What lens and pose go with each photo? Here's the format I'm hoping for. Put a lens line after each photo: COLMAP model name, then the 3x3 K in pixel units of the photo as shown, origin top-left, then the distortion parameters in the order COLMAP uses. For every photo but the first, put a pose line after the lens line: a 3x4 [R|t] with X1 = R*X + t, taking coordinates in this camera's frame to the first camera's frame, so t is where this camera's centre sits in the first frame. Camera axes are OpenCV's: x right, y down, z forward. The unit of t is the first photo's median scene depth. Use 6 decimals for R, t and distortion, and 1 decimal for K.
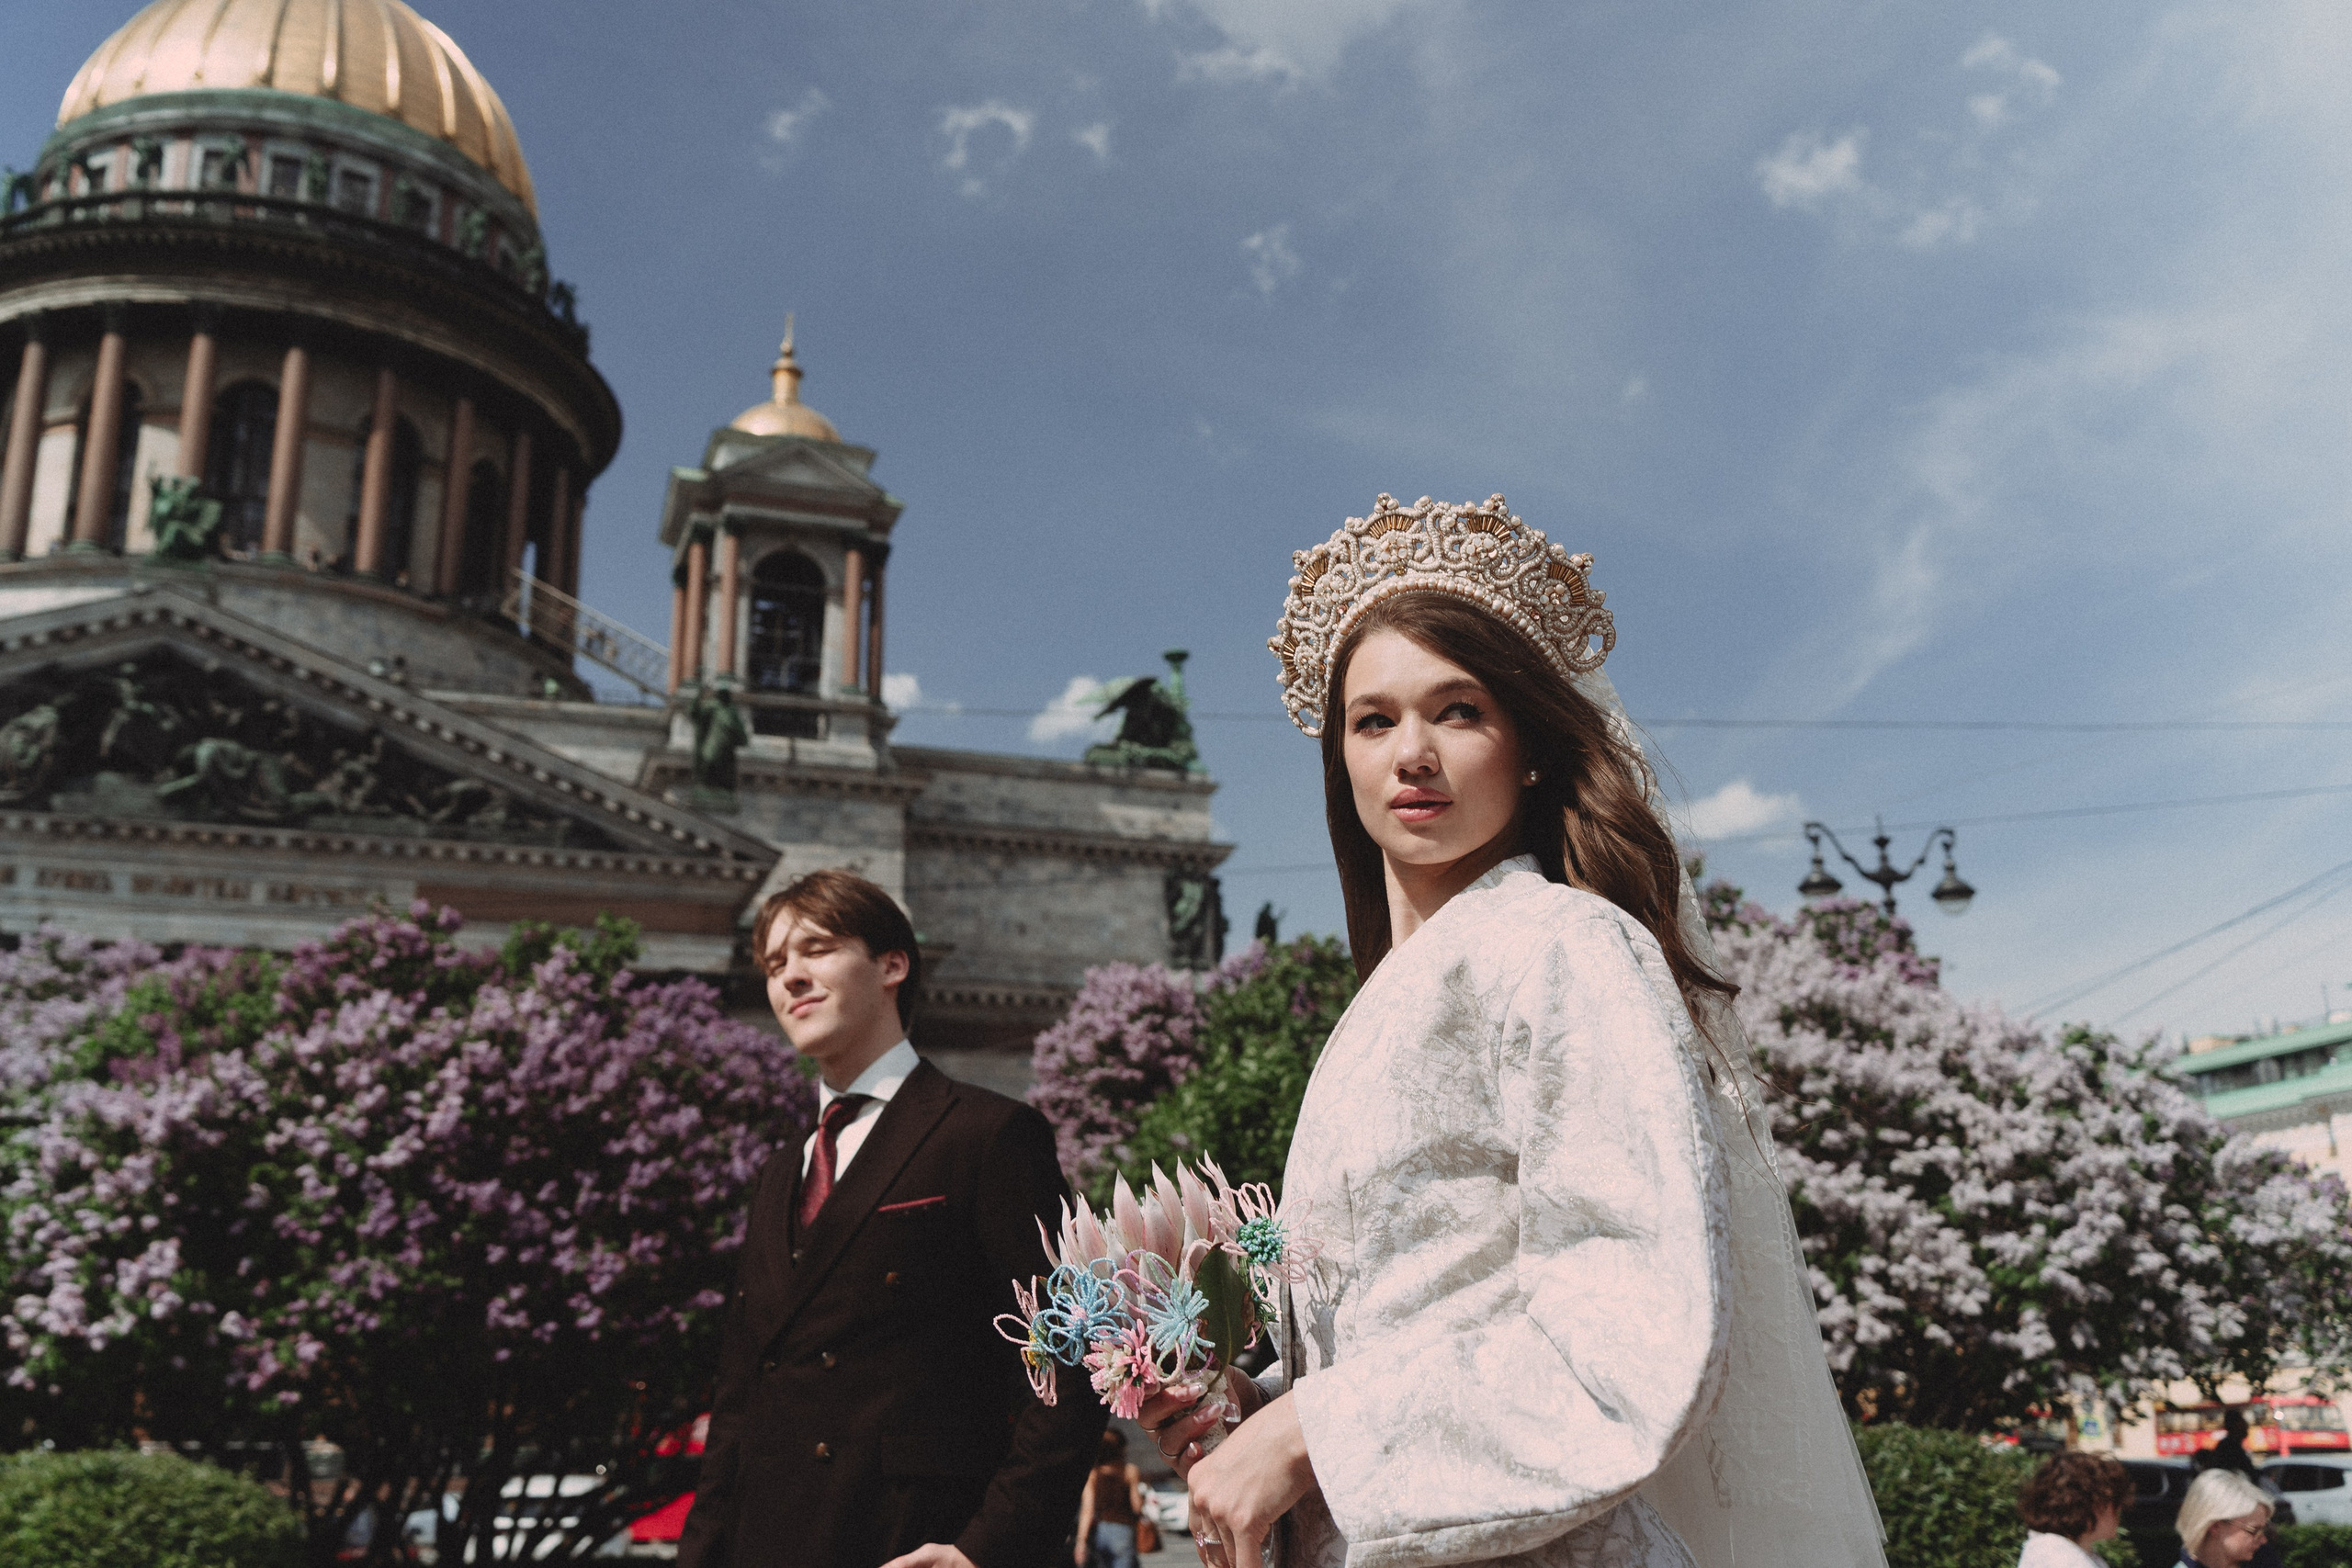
lens RADIAL K [[2217.8, 0, 1191.0], [0, 2217.8, 786.8], [0, 0, 1]] dist [0.001195, 0.000000]
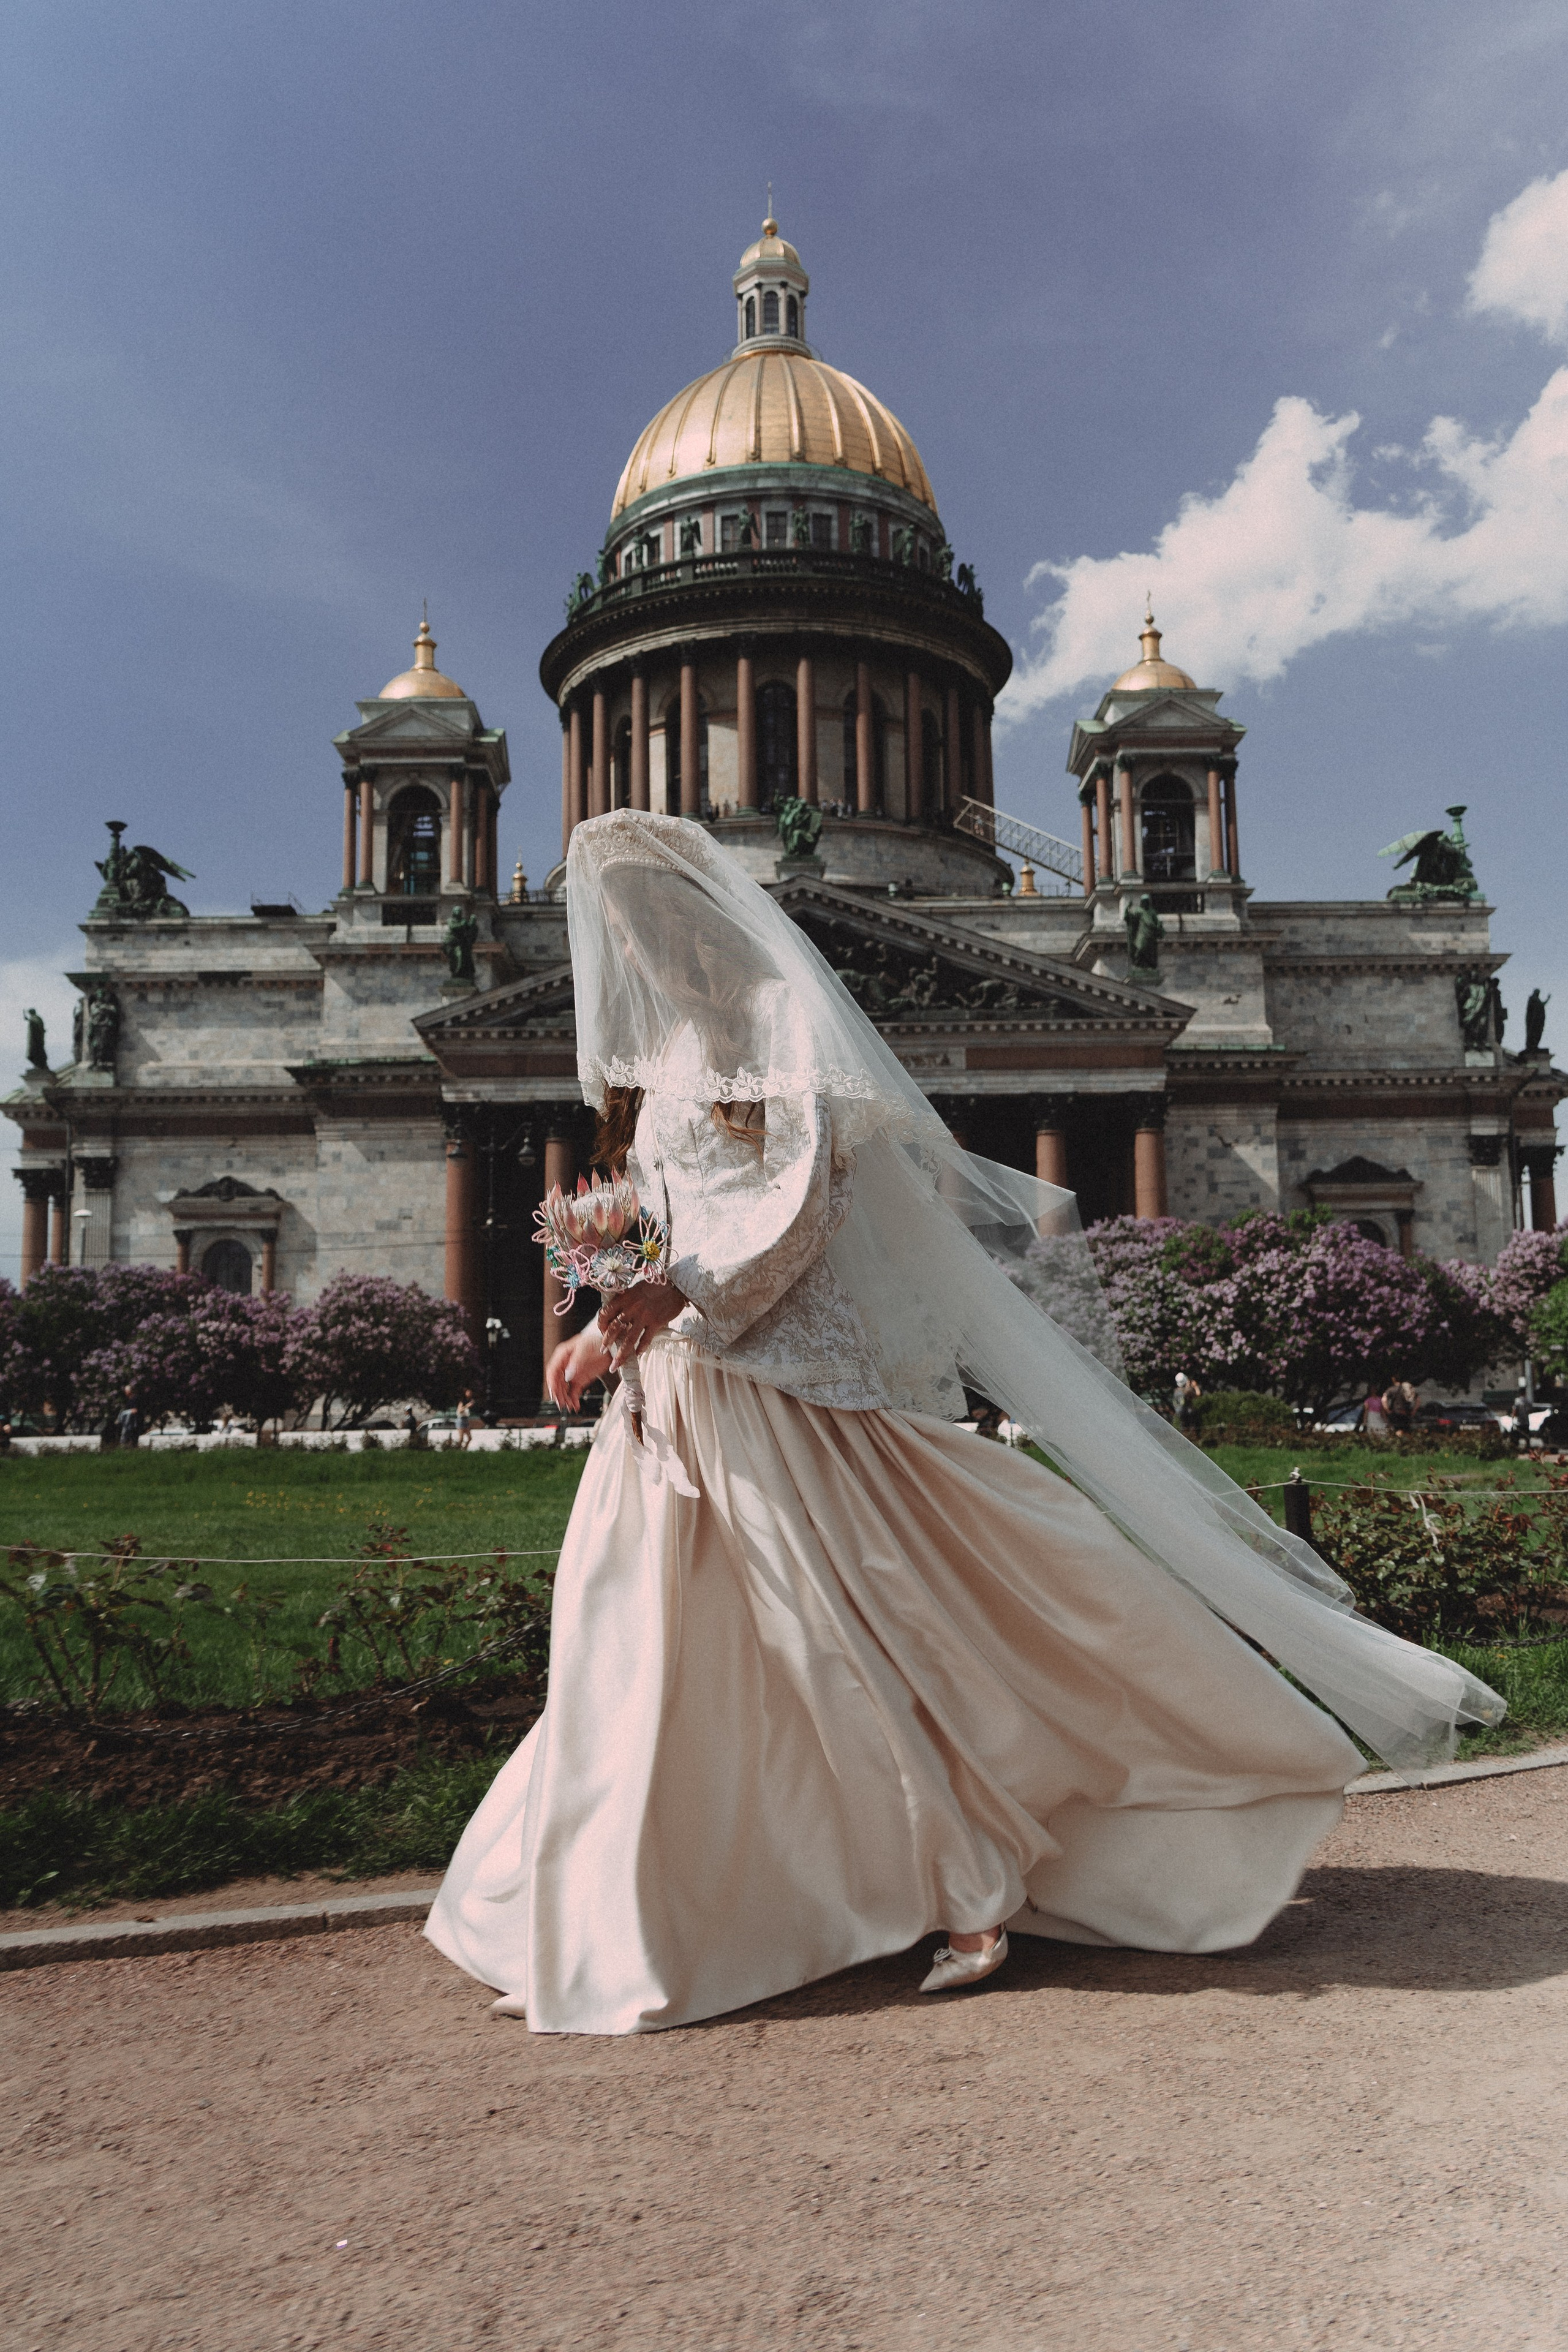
lens RADIAL K [[1977.5, 0, 755.8], [0, 1977.5, 1171.8], [0, 0, 1]] dist [-0.004504, -0.001331]
pose [[0.942748, -0.038244, -0.331307, -0.021688], [0.096556, 0.982157, 0.161382, -0.091284], [0.319223, -0.184132, 0.929619, -0.307526]]
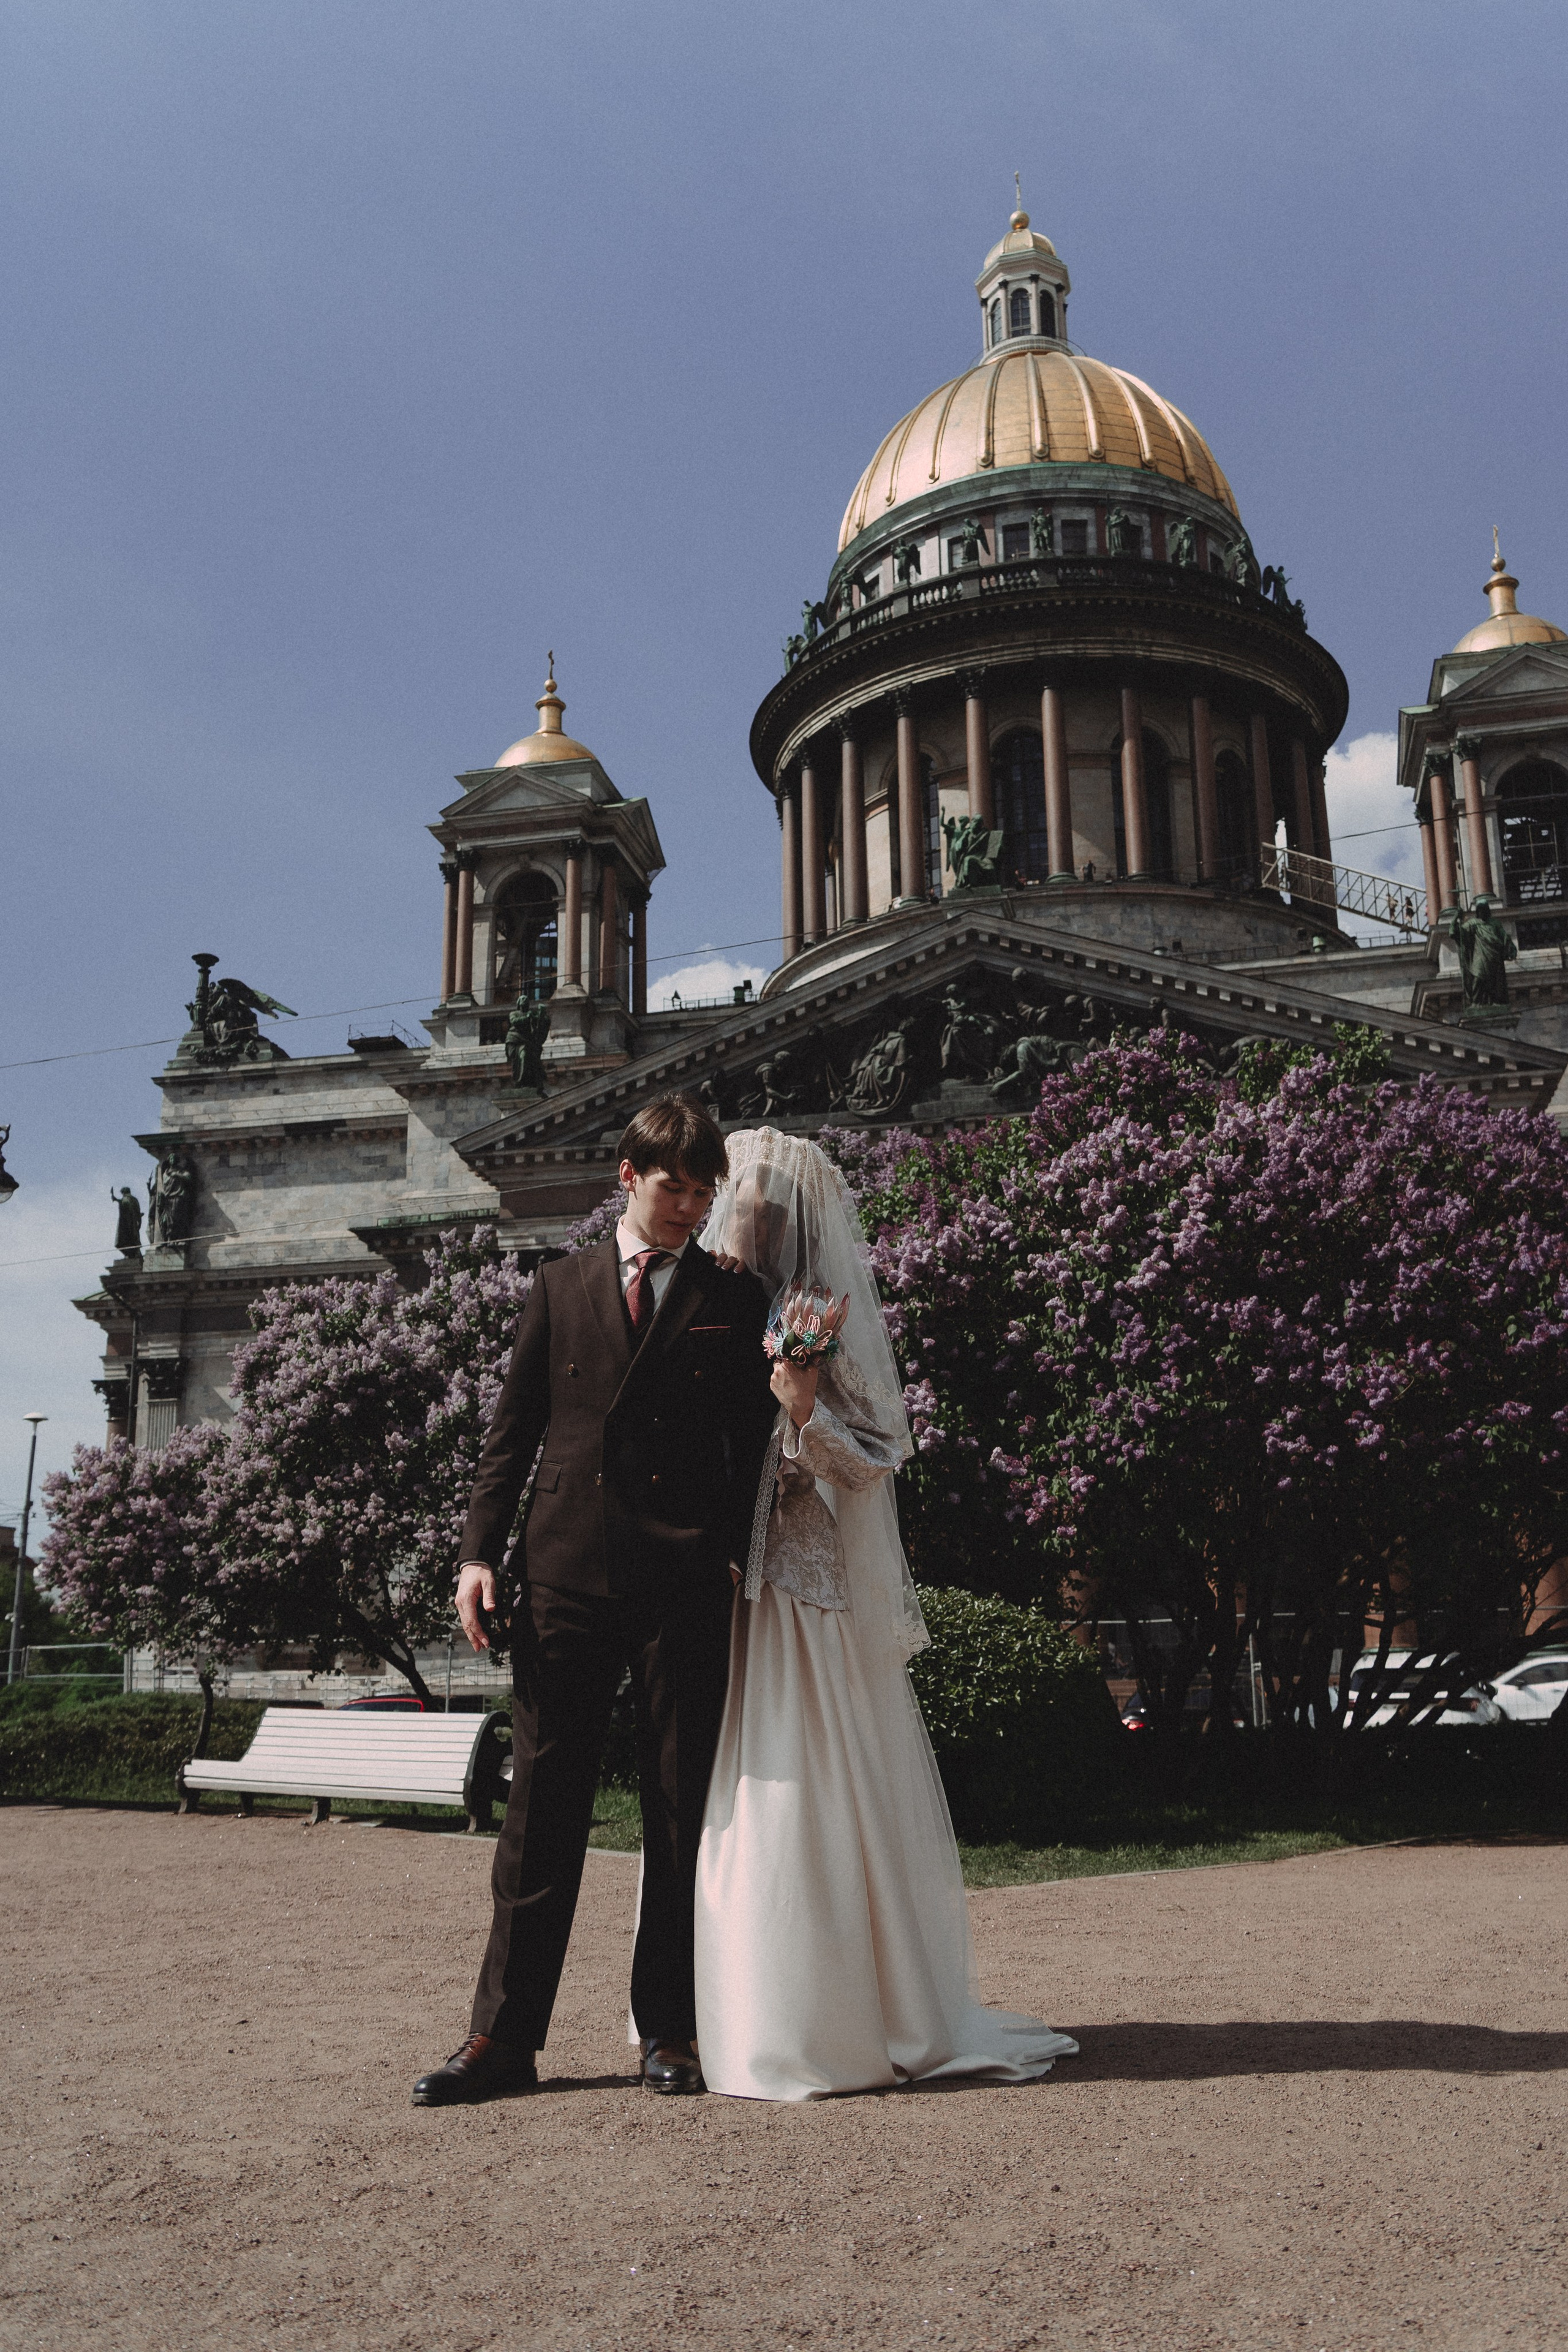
lens RADIAL K [[2047.3, 0, 775.4], [0, 2047.3, 1175.2], [0, 0, 1]] dist [0.011644, -0.024586]
pose [[0.839149, -0.129399, -0.528285, -0.004235], [0.158646, 0.987283, 0.010172, 0.014201], [0.520250, -0.092346, 0.849006, 0.030350]]
